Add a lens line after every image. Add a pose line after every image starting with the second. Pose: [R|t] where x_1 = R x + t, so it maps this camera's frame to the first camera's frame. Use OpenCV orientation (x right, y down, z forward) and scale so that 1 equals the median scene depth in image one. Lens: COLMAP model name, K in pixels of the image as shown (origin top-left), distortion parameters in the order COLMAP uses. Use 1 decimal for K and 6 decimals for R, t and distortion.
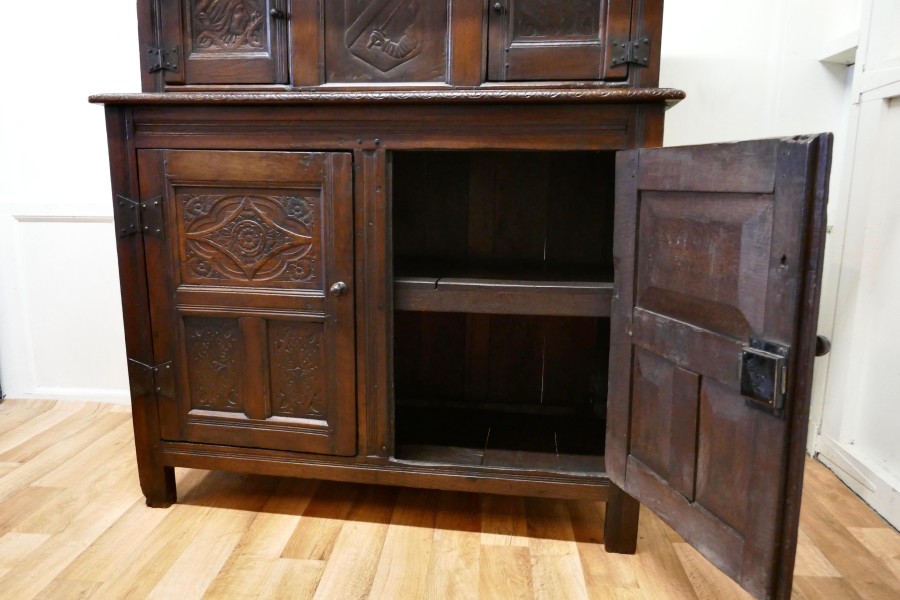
lens RADIAL K [[650.9, 0, 440.6], [0, 650.9, 304.5], [0, 0, 1]] dist [-0.016113, 0.009556]
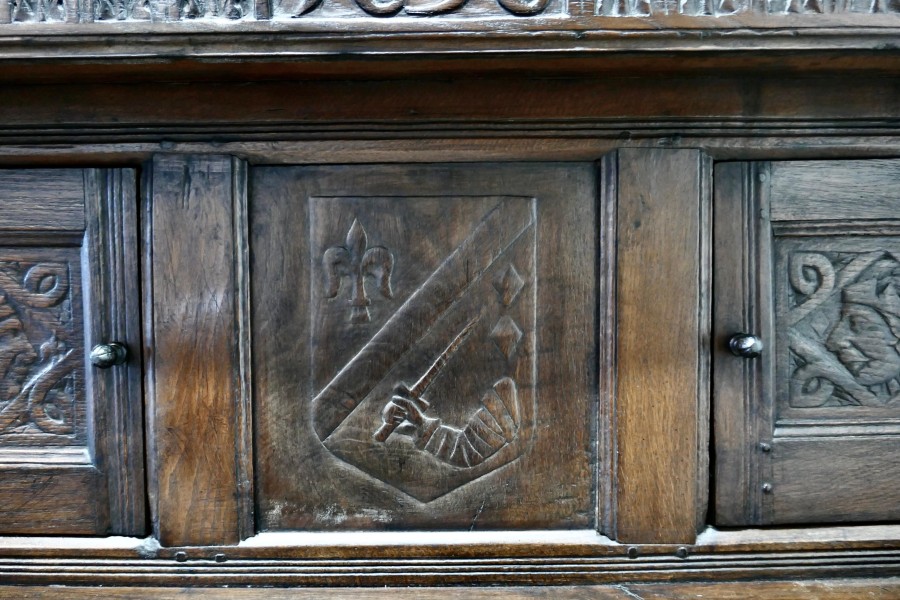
lens RADIAL K [[650.9, 0, 443.0], [0, 650.9, 299.8], [0, 0, 1]] dist [-0.016113, 0.009556]
pose [[0.990622, -0.029794, 0.133341, -0.121871], [0.049233, 0.988213, -0.144949, -0.419025], [-0.127451, 0.150155, 0.980413, 0.631738]]
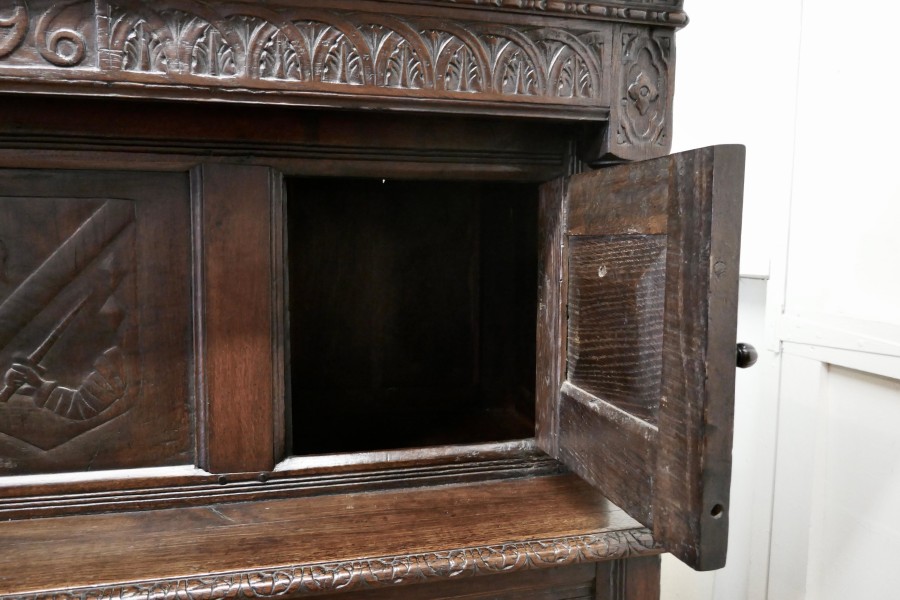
lens RADIAL K [[650.9, 0, 445.0], [0, 650.9, 300.4], [0, 0, 1]] dist [-0.016113, 0.009556]
pose [[0.936879, -0.041892, 0.347135, 0.018307], [0.070221, 0.995112, -0.069428, -0.411886], [-0.342529, 0.089422, 0.935242, 0.493607]]
